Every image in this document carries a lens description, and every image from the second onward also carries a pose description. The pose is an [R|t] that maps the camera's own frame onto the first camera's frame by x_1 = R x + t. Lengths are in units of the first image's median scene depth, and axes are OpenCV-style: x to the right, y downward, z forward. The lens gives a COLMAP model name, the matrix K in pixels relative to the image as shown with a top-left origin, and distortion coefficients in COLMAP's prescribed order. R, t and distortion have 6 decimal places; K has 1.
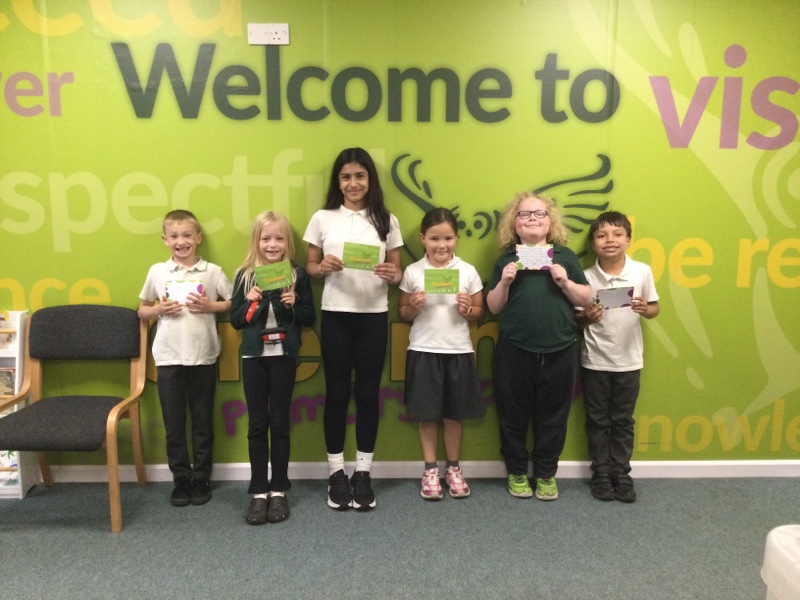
lens RADIAL K [[710.4, 0, 400.1], [0, 710.4, 304.7], [0, 0, 1]] dist [0.073586, -0.151152]
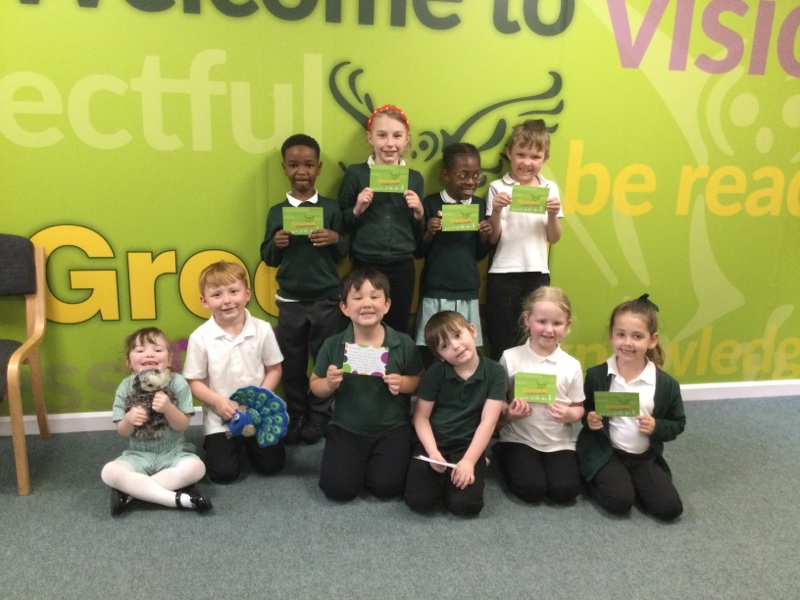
lens RADIAL K [[710.4, 0, 400.1], [0, 710.4, 304.7], [0, 0, 1]] dist [0.073586, -0.151152]
pose [[0.984654, -0.016501, 0.173734, -0.085699], [-0.002046, 0.994360, 0.106040, -0.005291], [-0.174503, -0.104768, 0.979067, 0.085809]]
